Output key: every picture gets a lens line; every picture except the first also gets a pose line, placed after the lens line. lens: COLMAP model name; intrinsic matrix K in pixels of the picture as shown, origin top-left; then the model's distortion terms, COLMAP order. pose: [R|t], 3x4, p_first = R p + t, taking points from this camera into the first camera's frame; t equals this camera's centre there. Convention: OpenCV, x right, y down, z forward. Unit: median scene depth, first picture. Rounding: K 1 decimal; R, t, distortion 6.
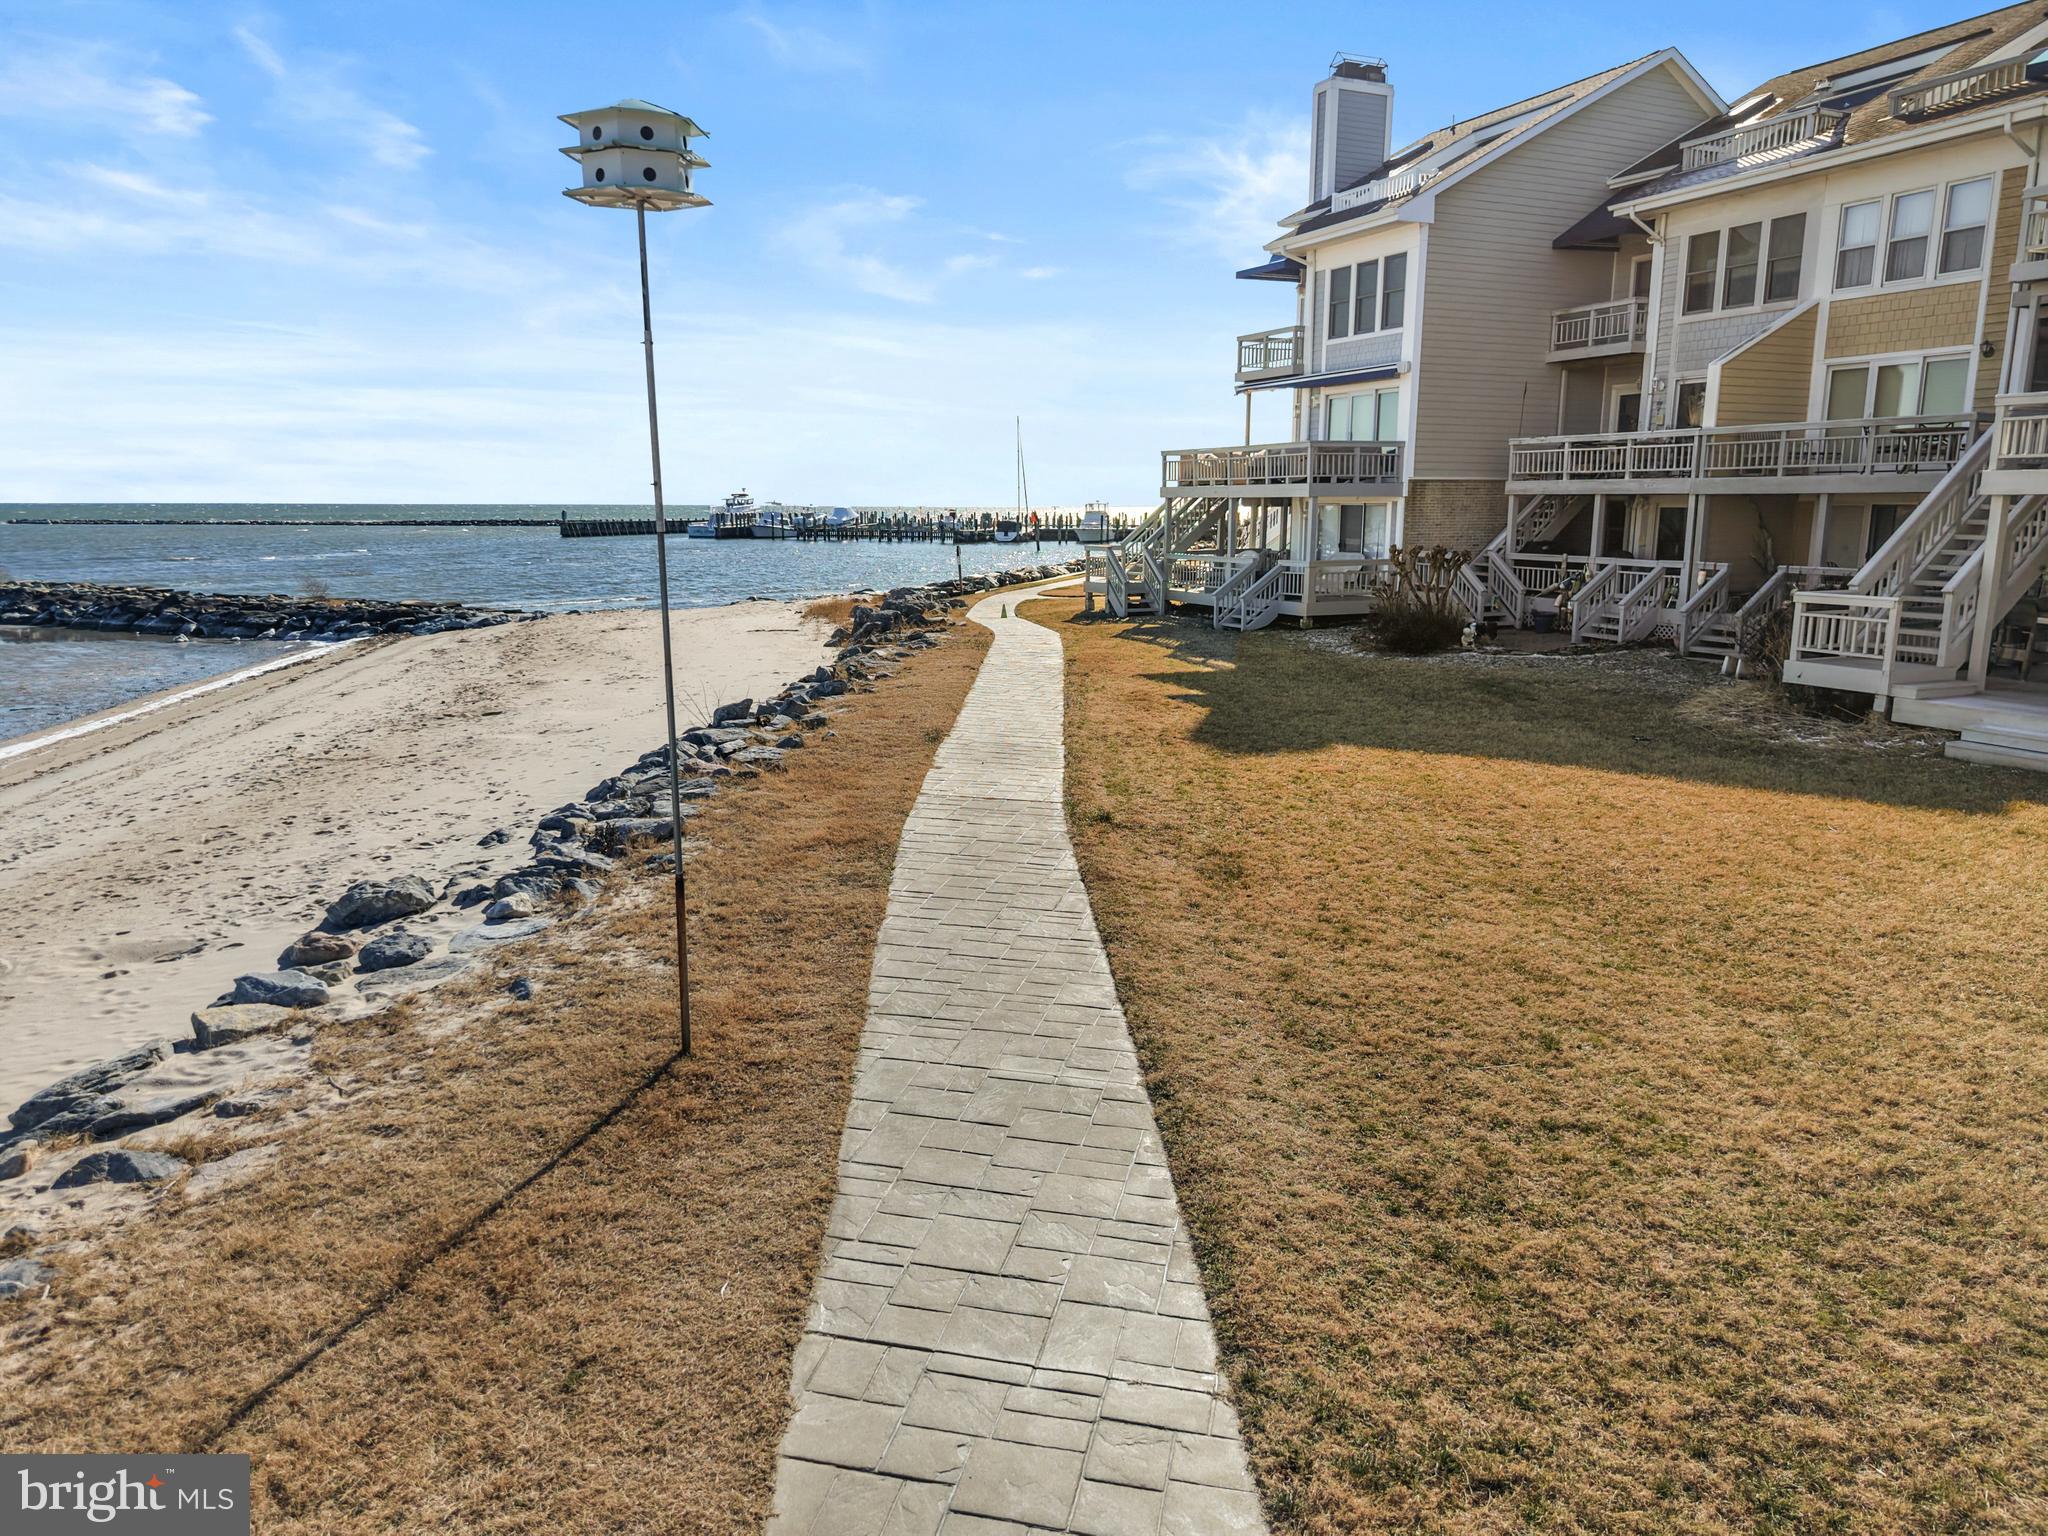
lens RADIAL K [[1401.8, 0, 1026.2], [0, 1401.8, 766.8], [0, 0, 1]] dist [0.009148, -0.001859]
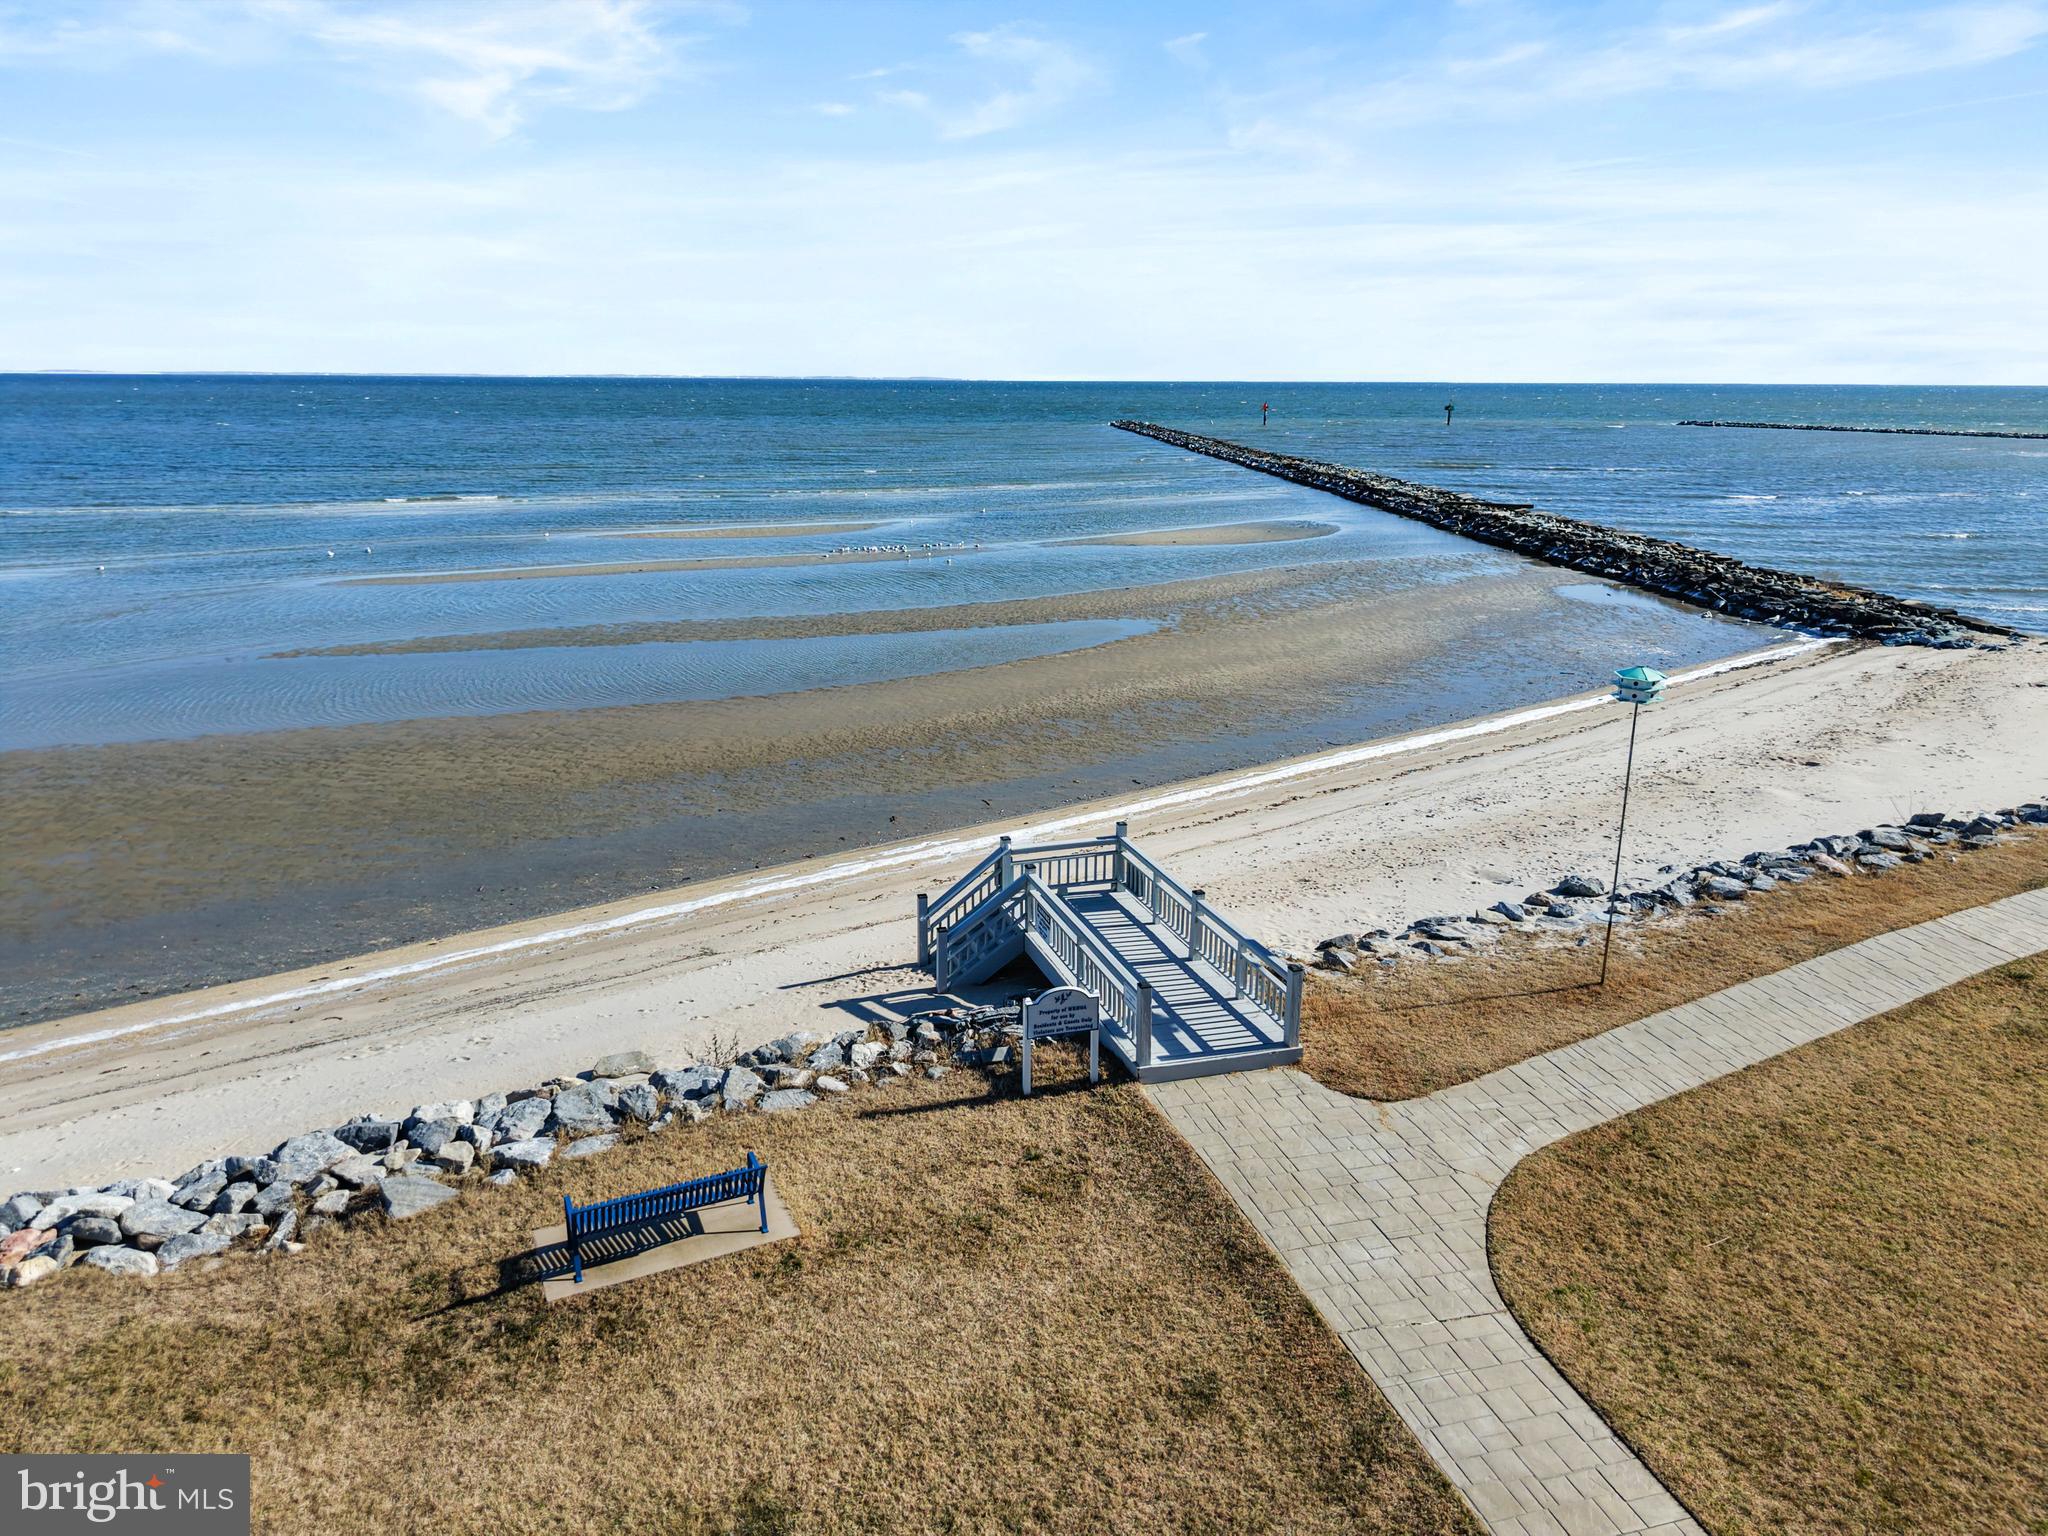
lens RADIAL K [[1401.8, 0, 1024.9], [0, 1401.8, 766.6], [0, 0, 1]] dist [0.009148, -0.001859]
pose [[0.493603, 0.247261, -0.833797, 1.092165], [-0.178384, 0.967133, 0.181199, -0.397174], [0.851196, 0.059295, 0.521487, -1.115500]]
